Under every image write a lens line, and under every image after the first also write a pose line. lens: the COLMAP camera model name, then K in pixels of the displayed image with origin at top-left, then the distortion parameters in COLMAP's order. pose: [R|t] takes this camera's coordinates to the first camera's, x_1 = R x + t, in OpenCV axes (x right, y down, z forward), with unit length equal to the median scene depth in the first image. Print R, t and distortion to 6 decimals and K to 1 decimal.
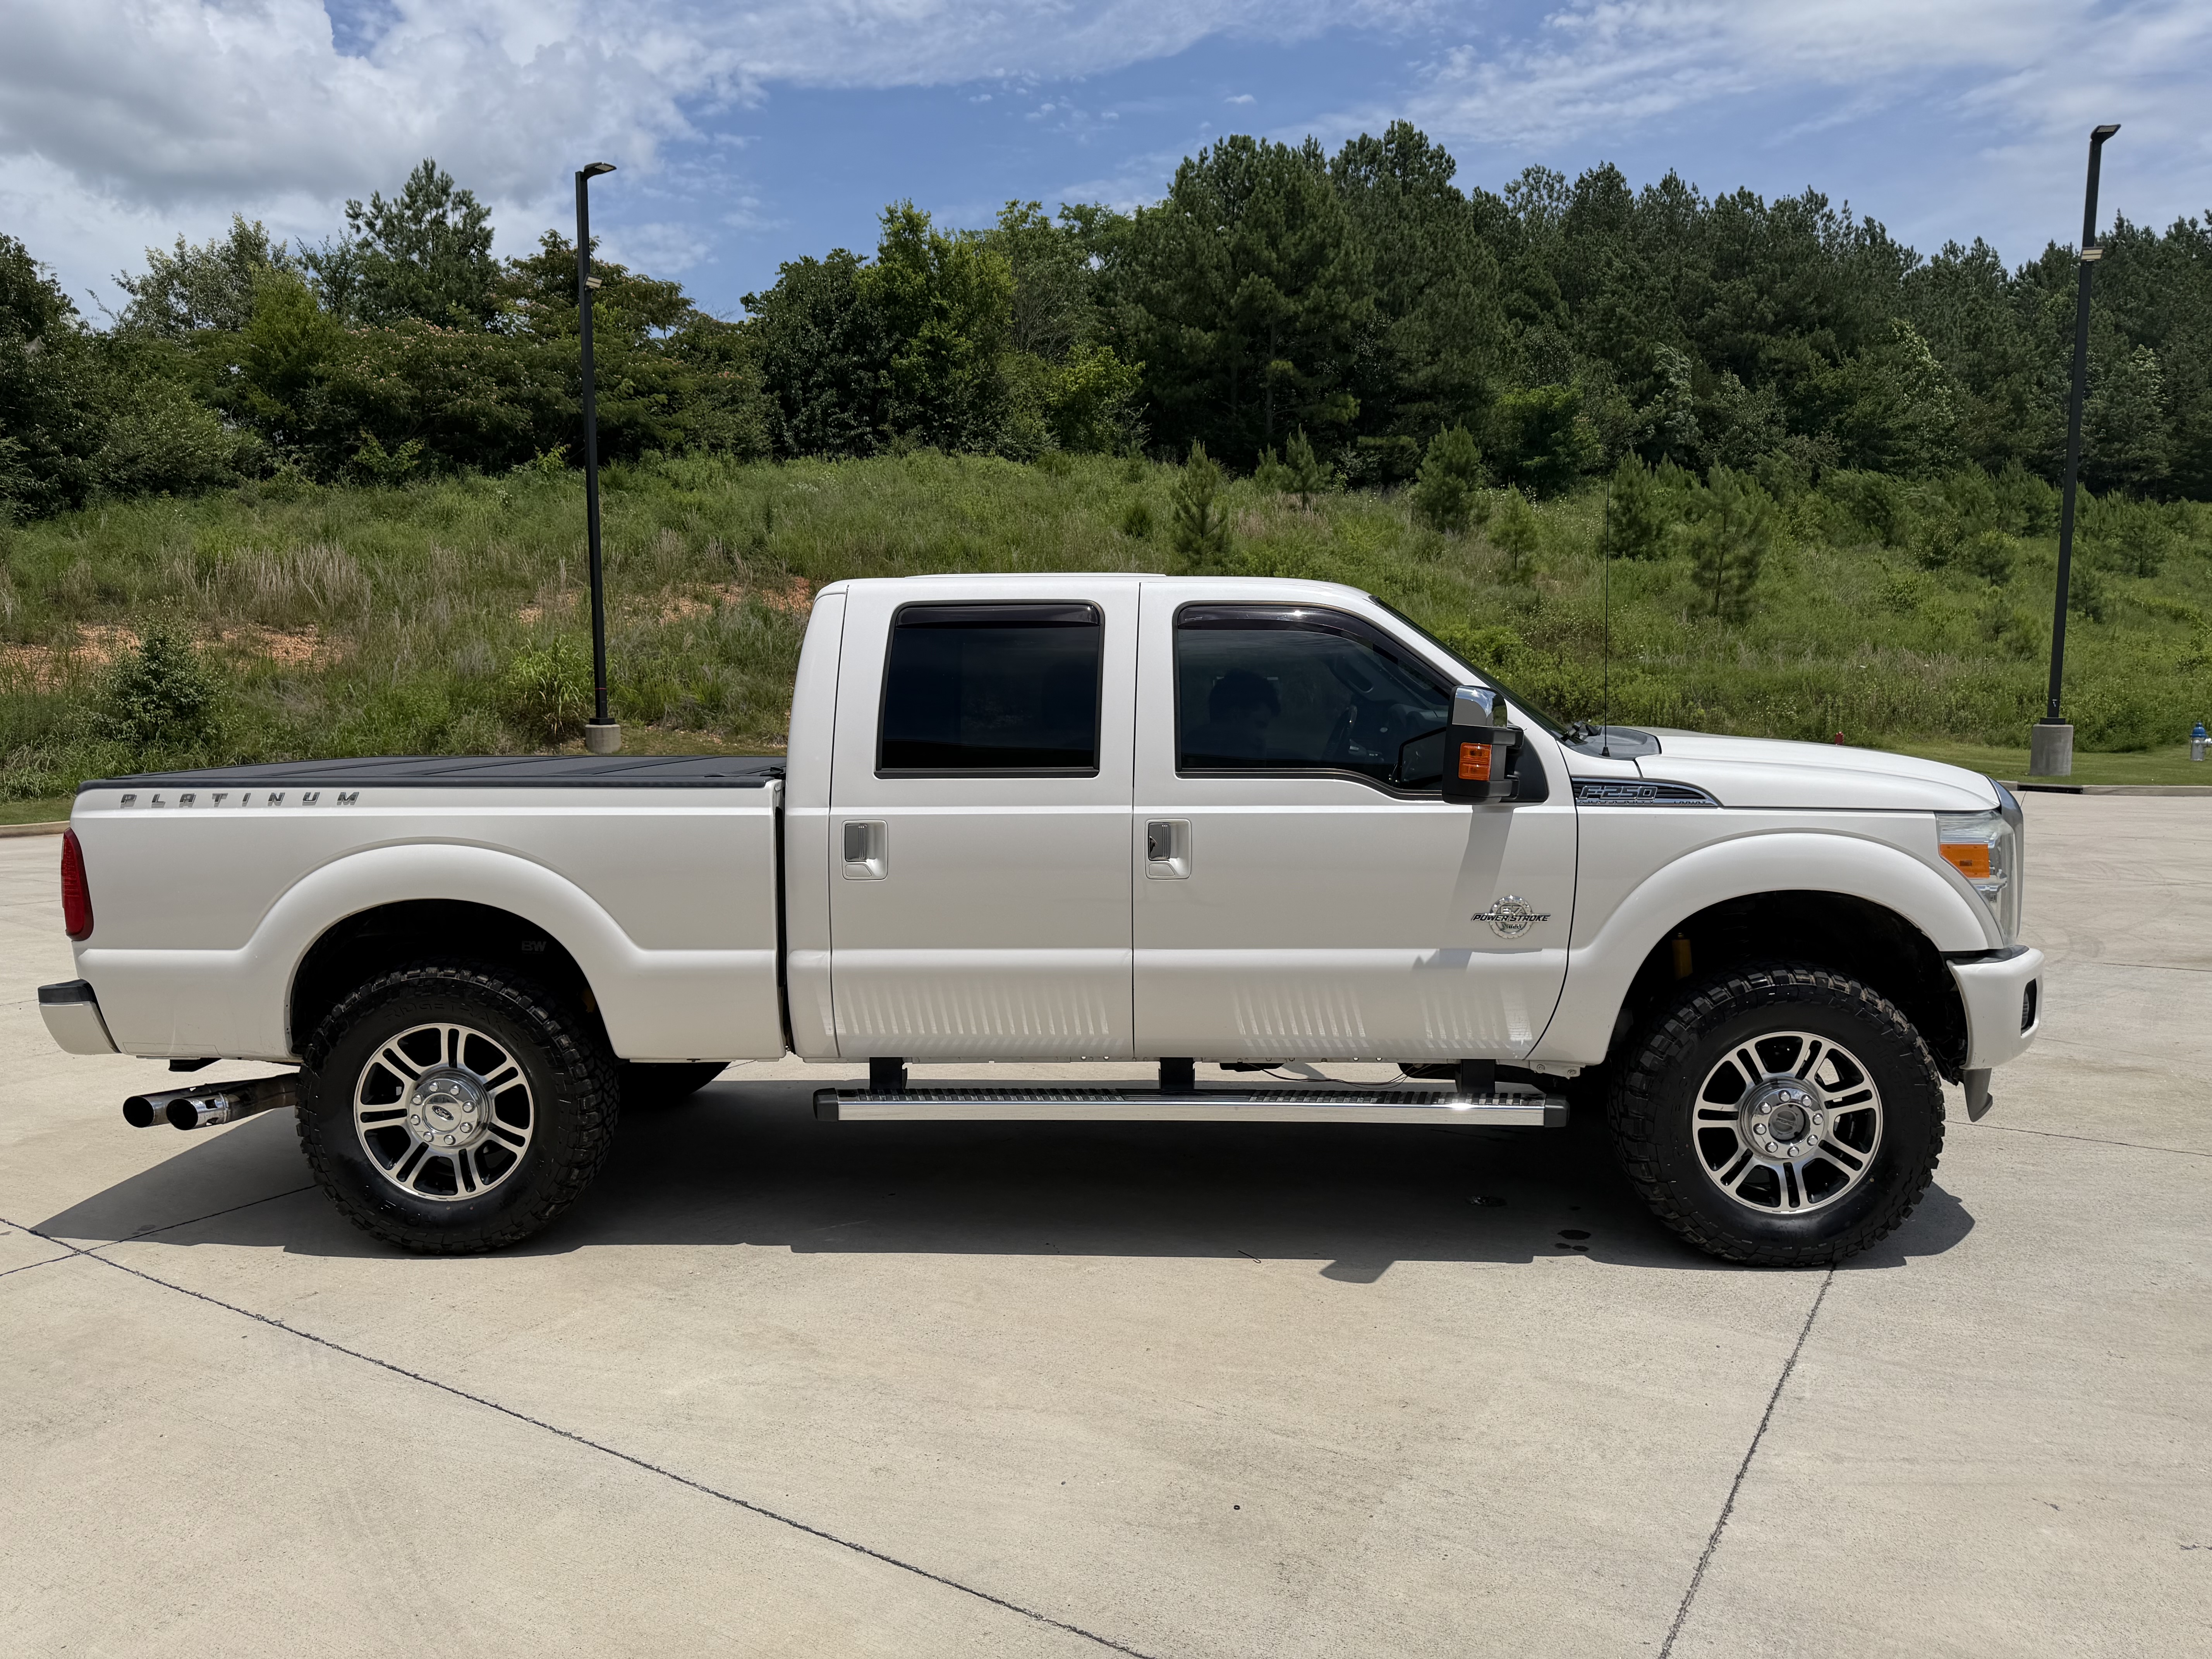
lens RADIAL K [[1538.8, 0, 1098.6], [0, 1538.8, 863.0], [0, 0, 1]] dist [0.079049, -0.111333]
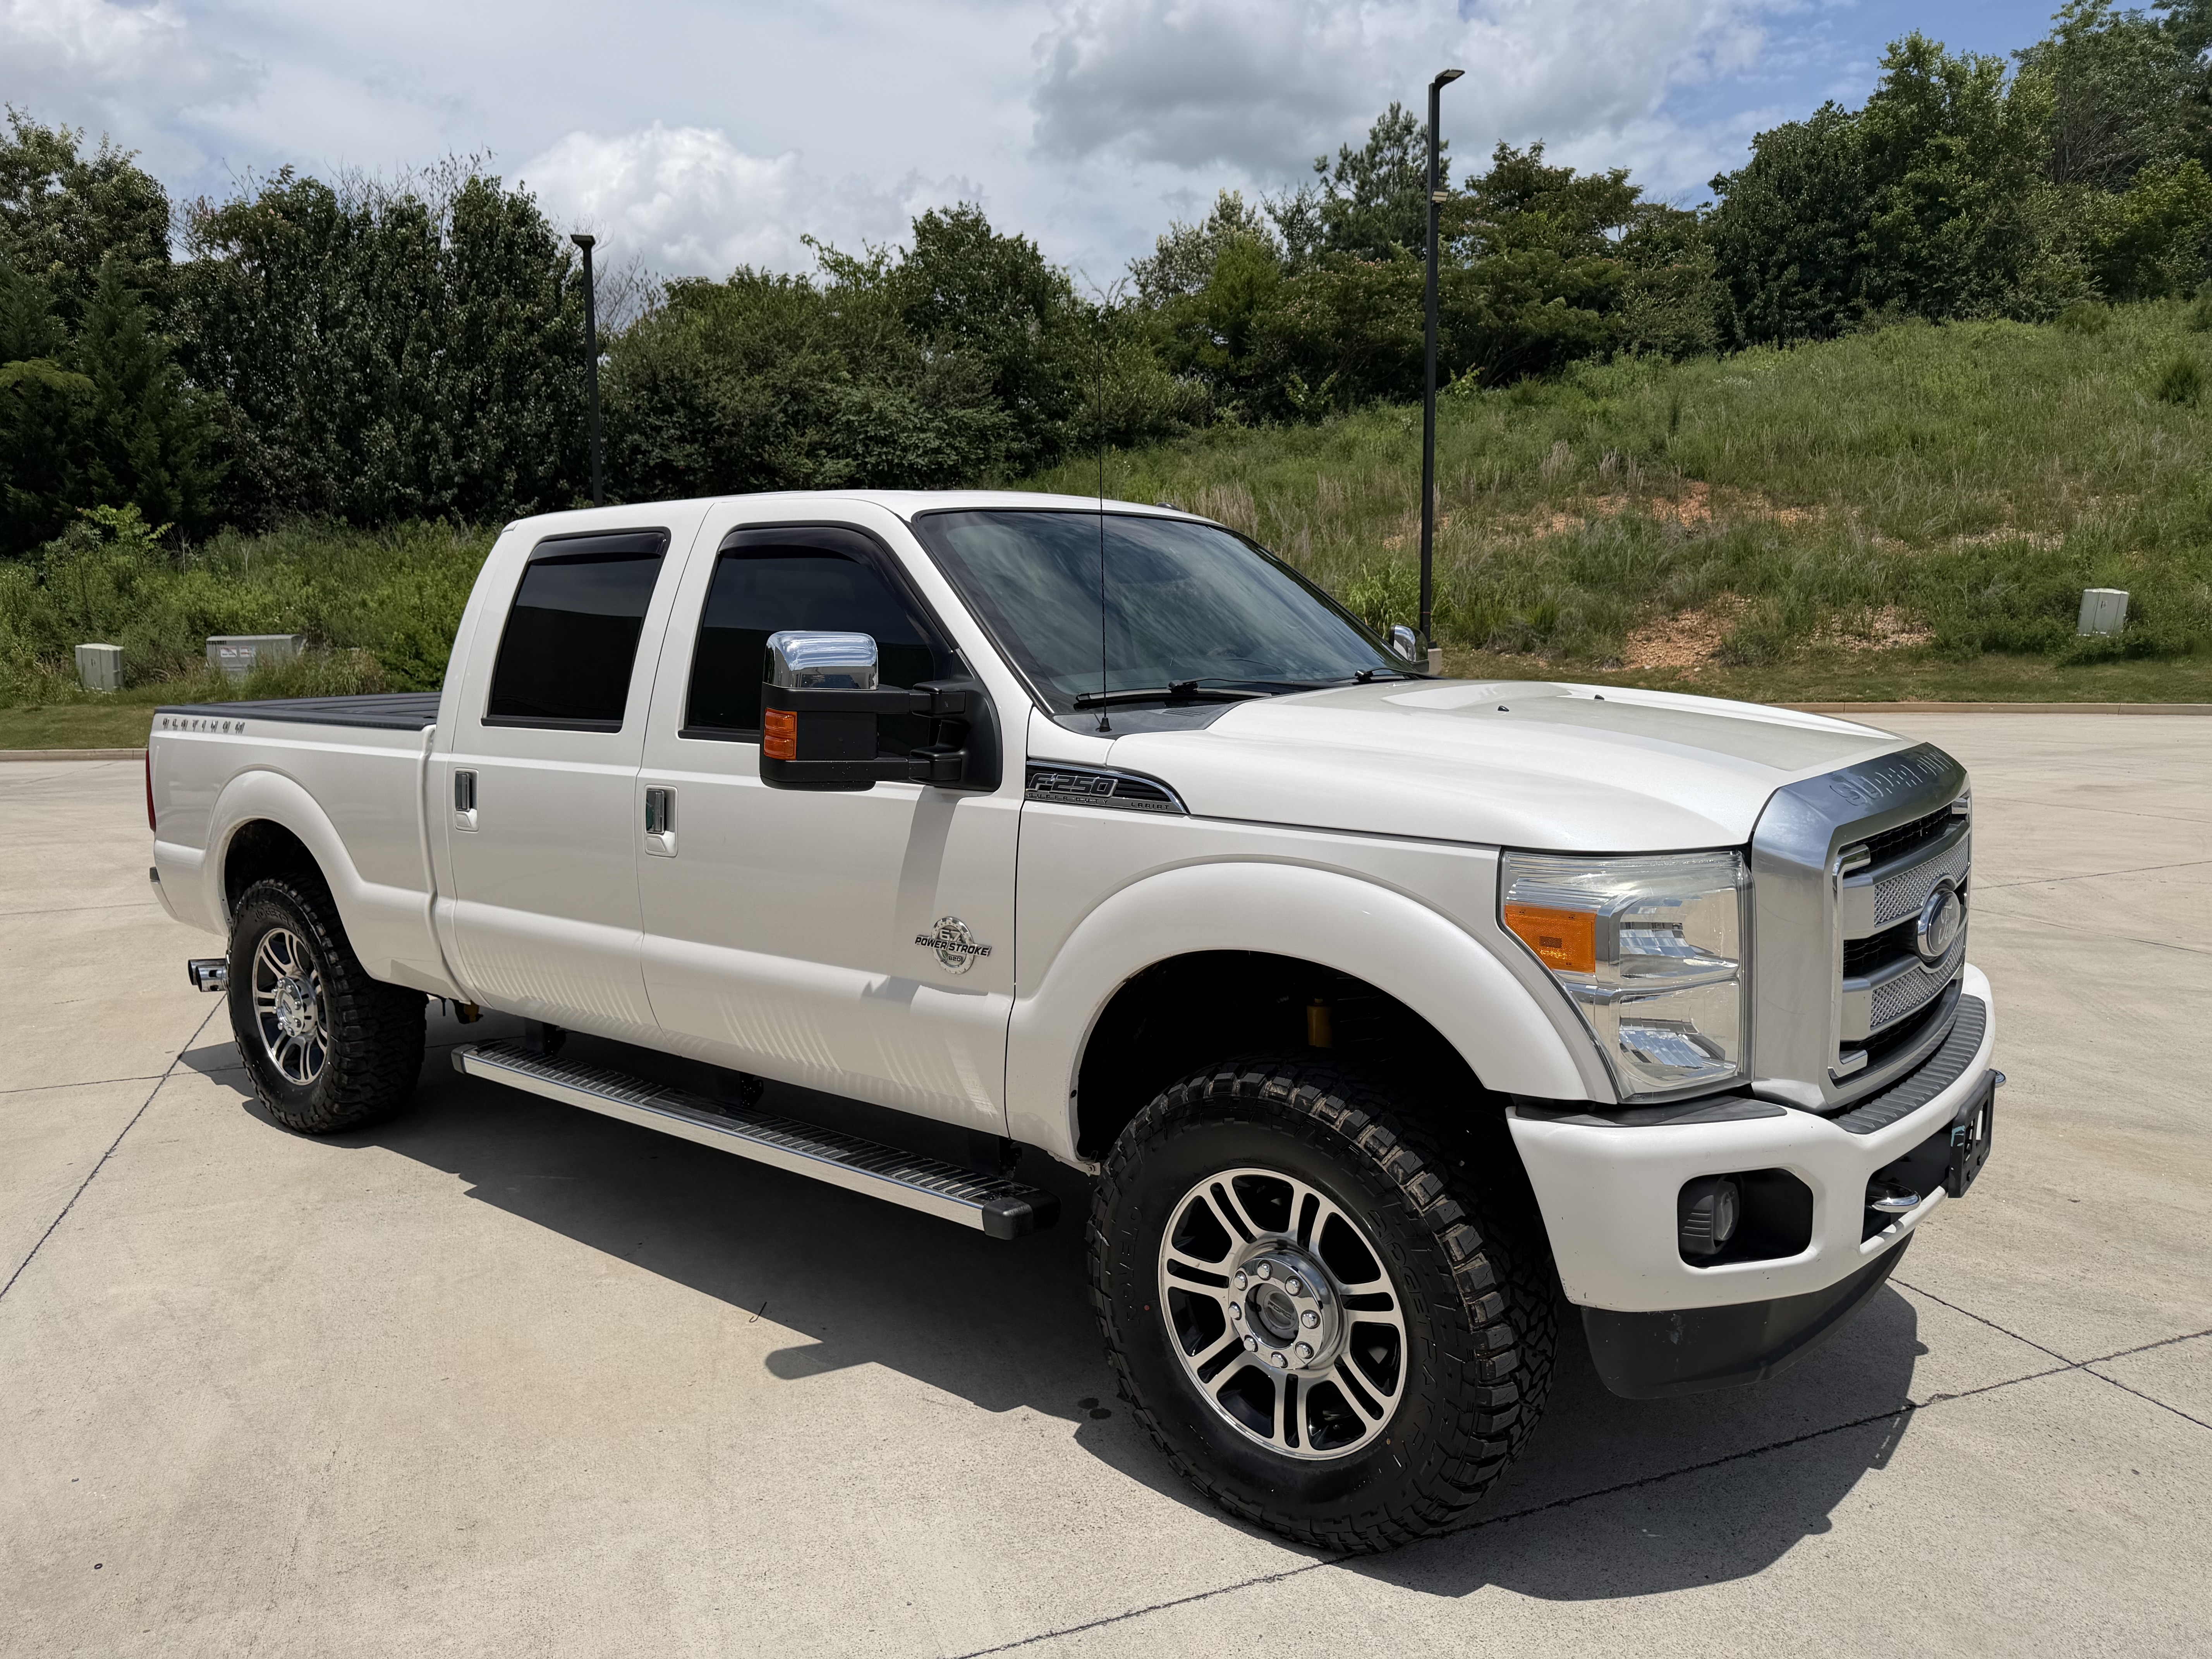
lens RADIAL K [[1557.1, 0, 1106.0], [0, 1557.1, 829.5], [0, 0, 1]] dist [0.053841, -0.063785]
pose [[0.802332, 0.072165, -0.592499, 0.082033], [-0.054494, 0.997375, 0.047685, -0.006405], [0.594385, -0.005972, 0.804158, 0.047843]]
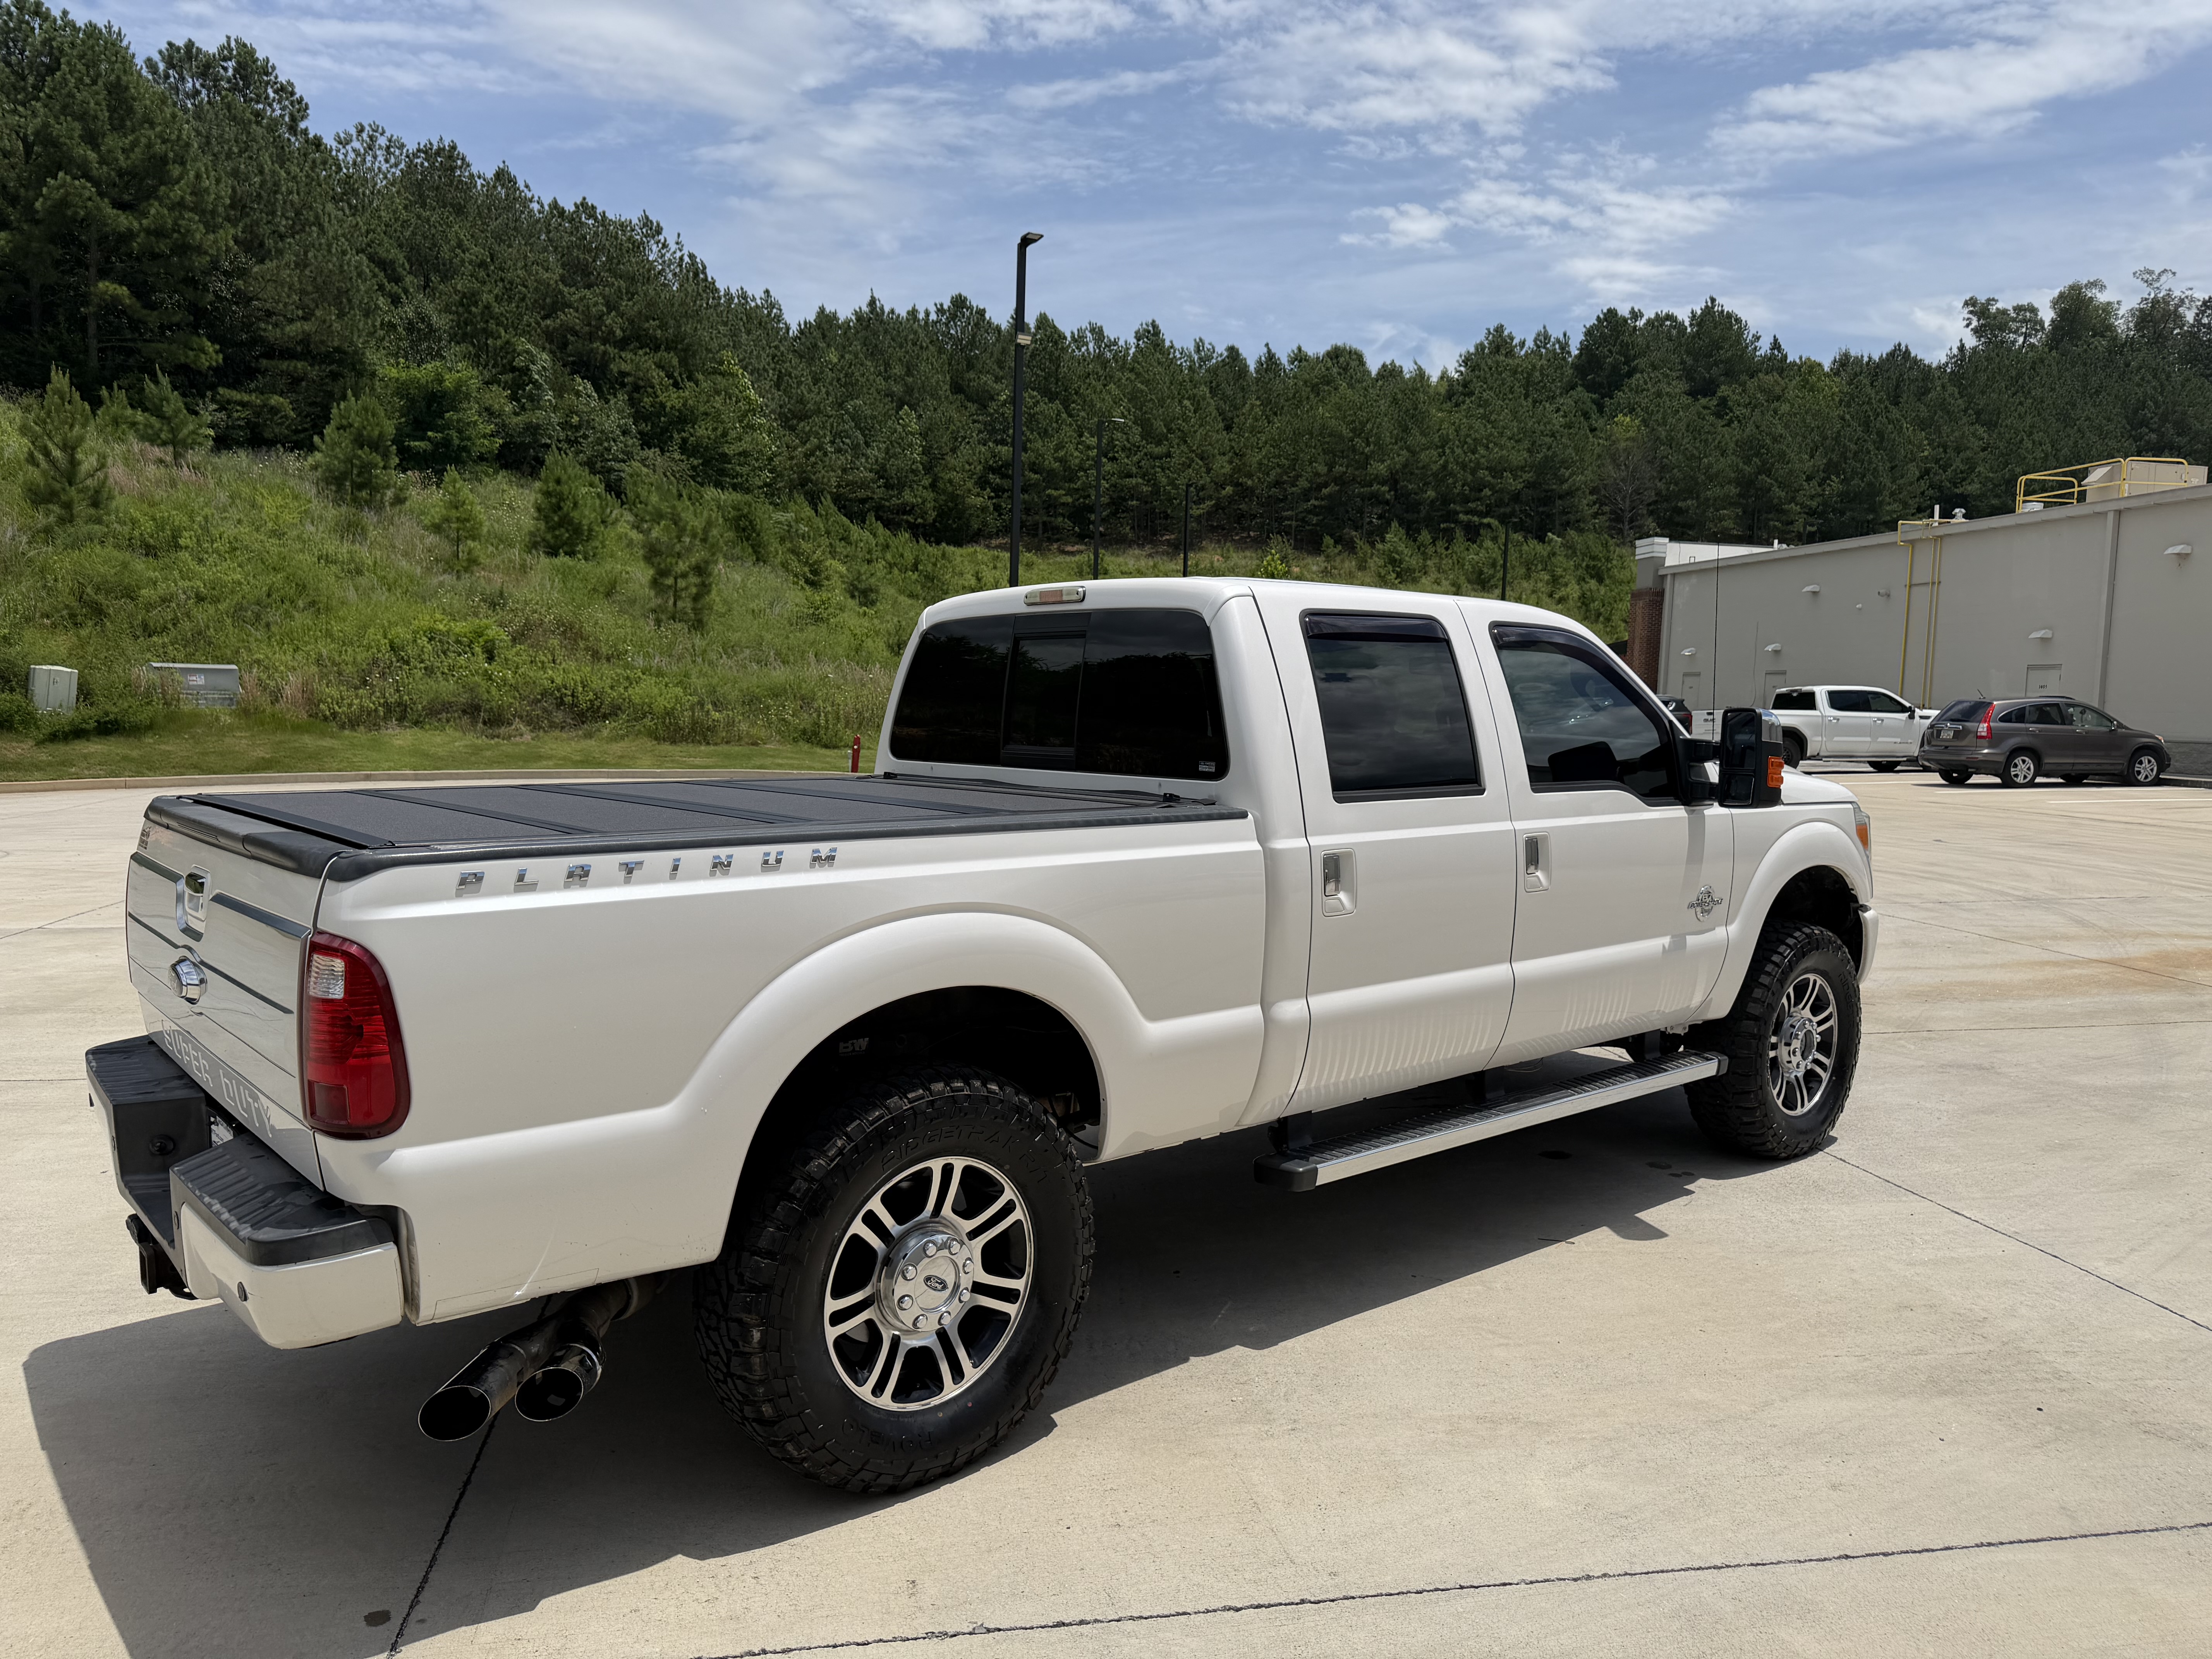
lens RADIAL K [[1570.8, 0, 1106.0], [0, 1570.8, 829.5], [0, 0, 1]] dist [0.020927, -0.019225]
pose [[0.738446, -0.042588, 0.672967, -0.094752], [0.057041, 0.998372, 0.000589, -0.005183], [-0.671896, 0.037952, 0.739673, 0.044194]]
